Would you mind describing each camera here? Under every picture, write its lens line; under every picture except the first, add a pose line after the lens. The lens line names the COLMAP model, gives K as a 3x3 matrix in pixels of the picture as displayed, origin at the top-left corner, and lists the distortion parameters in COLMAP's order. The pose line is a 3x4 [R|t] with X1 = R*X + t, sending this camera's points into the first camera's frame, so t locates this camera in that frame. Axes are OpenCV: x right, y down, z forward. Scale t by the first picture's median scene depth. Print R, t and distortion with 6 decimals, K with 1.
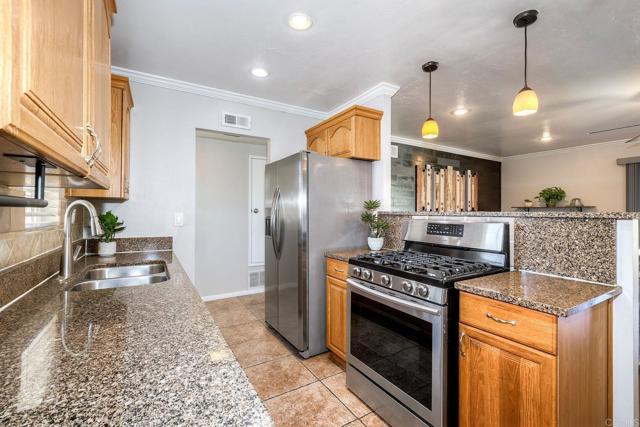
lens RADIAL K [[284.8, 0, 323.6], [0, 284.8, 210.2], [0, 0, 1]] dist [0.010359, -0.000863]
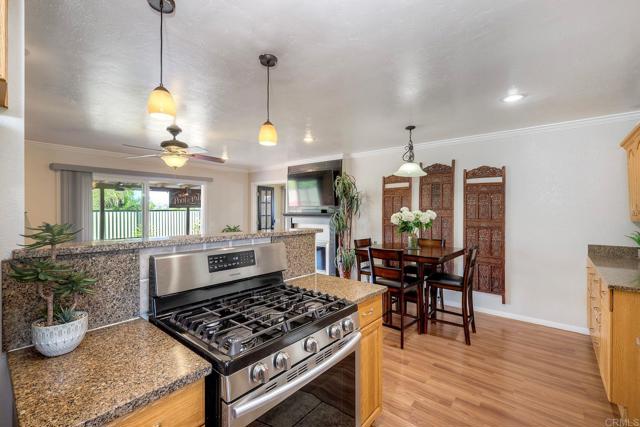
lens RADIAL K [[284.8, 0, 321.1], [0, 284.8, 213.4], [0, 0, 1]] dist [0.010359, -0.000863]
pose [[-0.316944, -0.013665, 0.948346, -0.290157], [-0.011556, 0.999878, 0.010545, -0.053704], [-0.948374, -0.007617, -0.317063, 0.780279]]
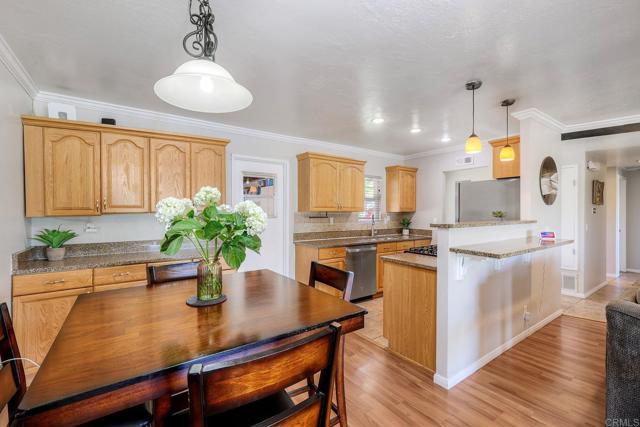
lens RADIAL K [[284.8, 0, 325.1], [0, 284.8, 211.4], [0, 0, 1]] dist [0.010359, -0.000863]
pose [[0.093323, -0.004334, -0.995626, 1.353895], [0.004299, 0.999983, -0.003950, -0.030846], [0.995627, -0.003912, 0.093340, 0.087858]]
